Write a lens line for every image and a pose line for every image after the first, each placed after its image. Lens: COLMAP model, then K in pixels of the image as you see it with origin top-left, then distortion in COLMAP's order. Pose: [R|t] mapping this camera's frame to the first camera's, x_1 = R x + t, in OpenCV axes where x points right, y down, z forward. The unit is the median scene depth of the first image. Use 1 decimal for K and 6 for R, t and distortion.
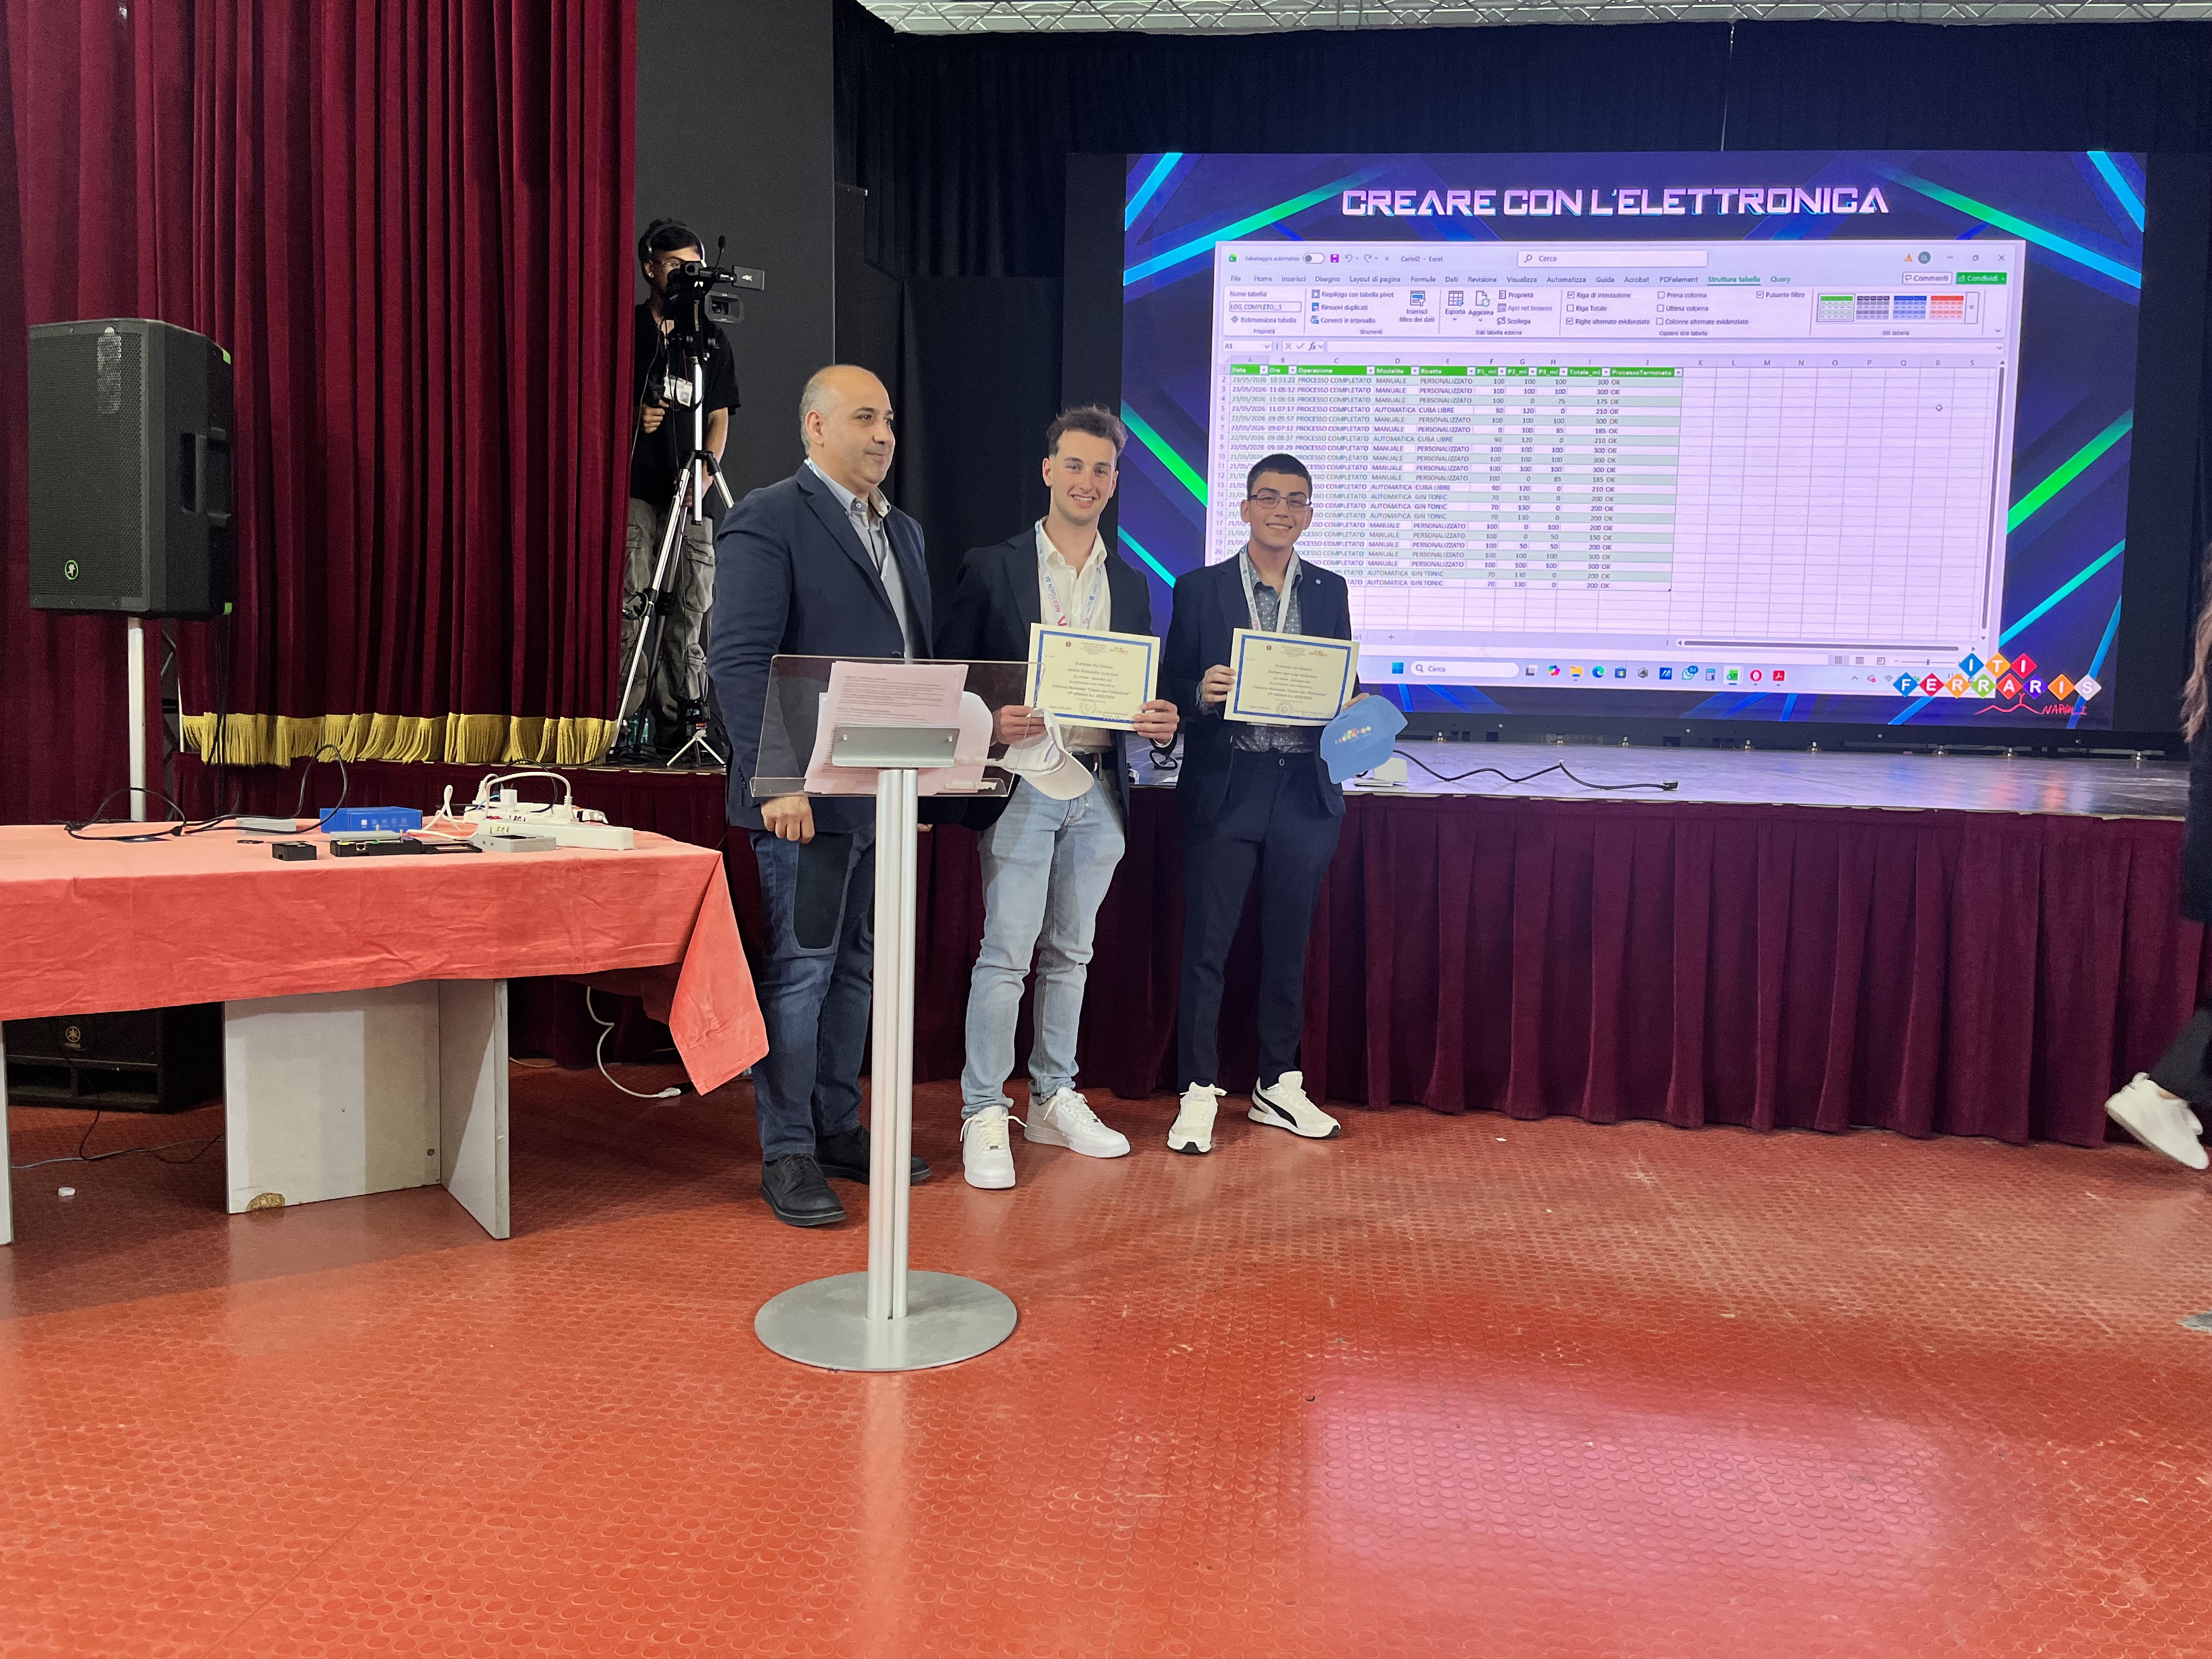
lens RADIAL K [[1669.6, 0, 1124.3], [0, 1669.6, 835.0], [0, 0, 1]] dist [0.066639, -0.086538]
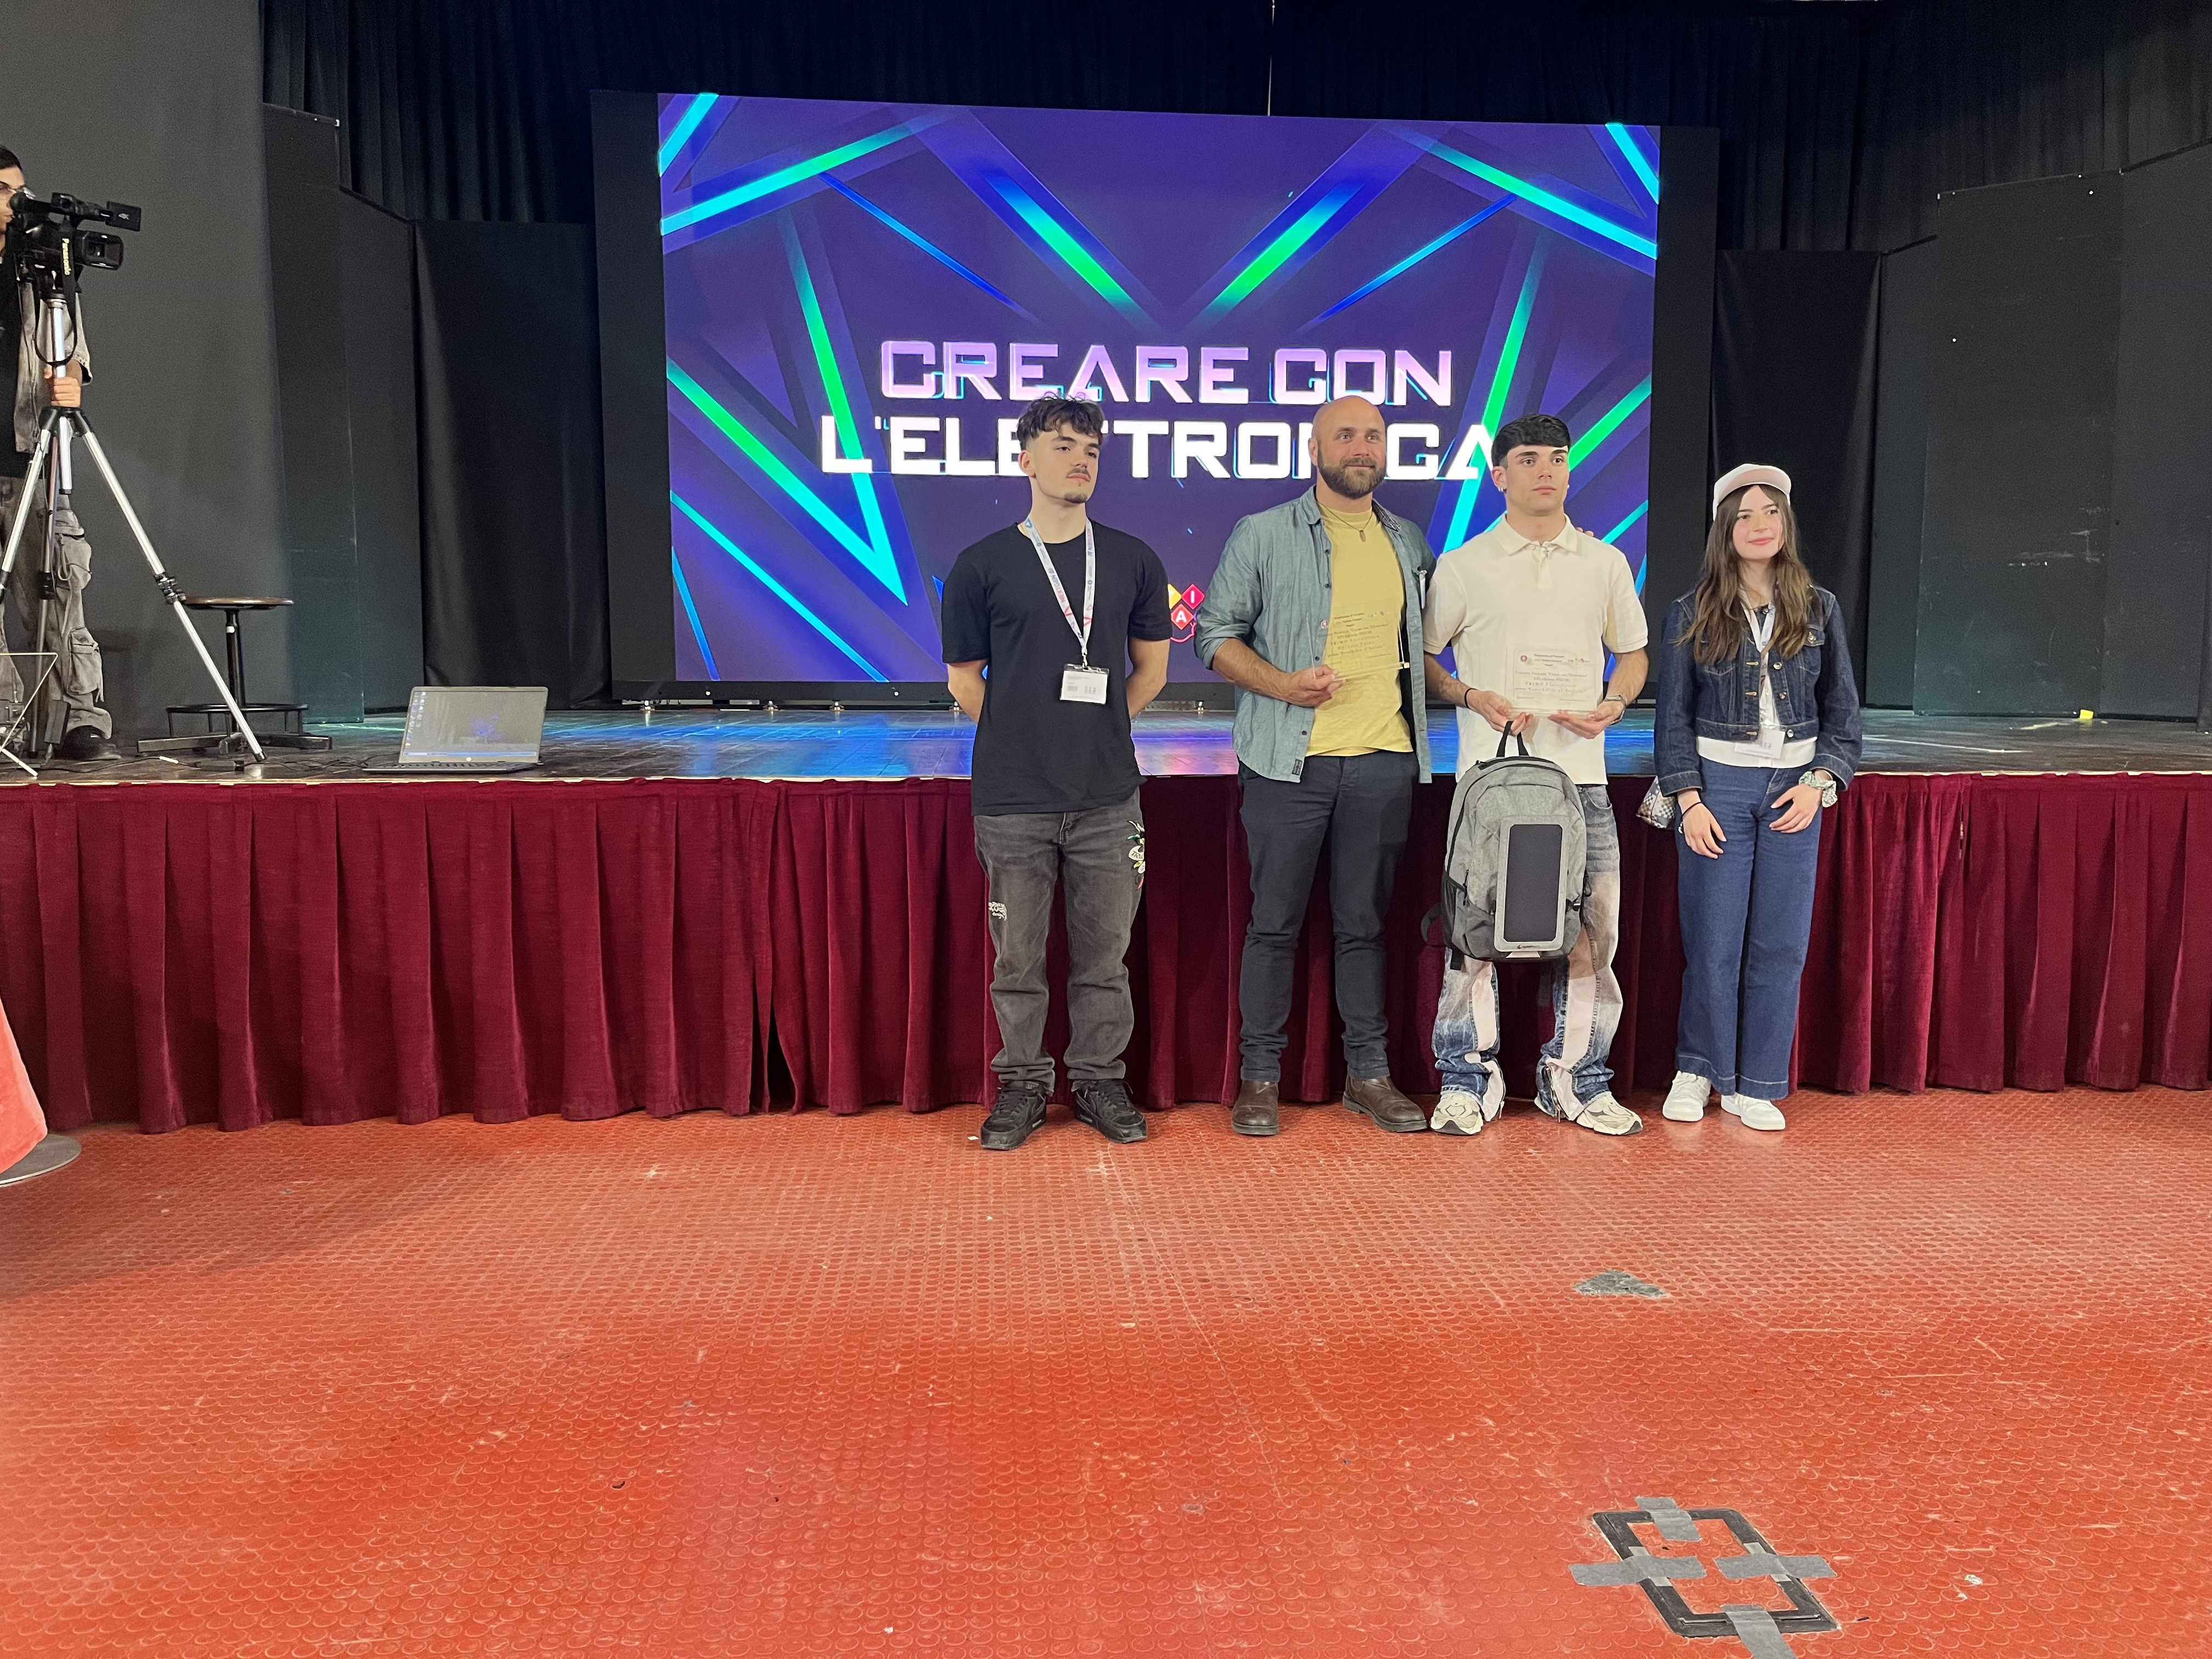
lens RADIAL K [[1669.6, 0, 1119.9], [0, 1669.6, 829.9], [0, 0, 1]] dist [0.066639, -0.086538]
pose [[0.981995, -0.044192, 0.183668, 0.169381], [0.041013, 0.998936, 0.021071, -0.012234], [-0.184403, -0.013159, 0.982763, 0.065252]]
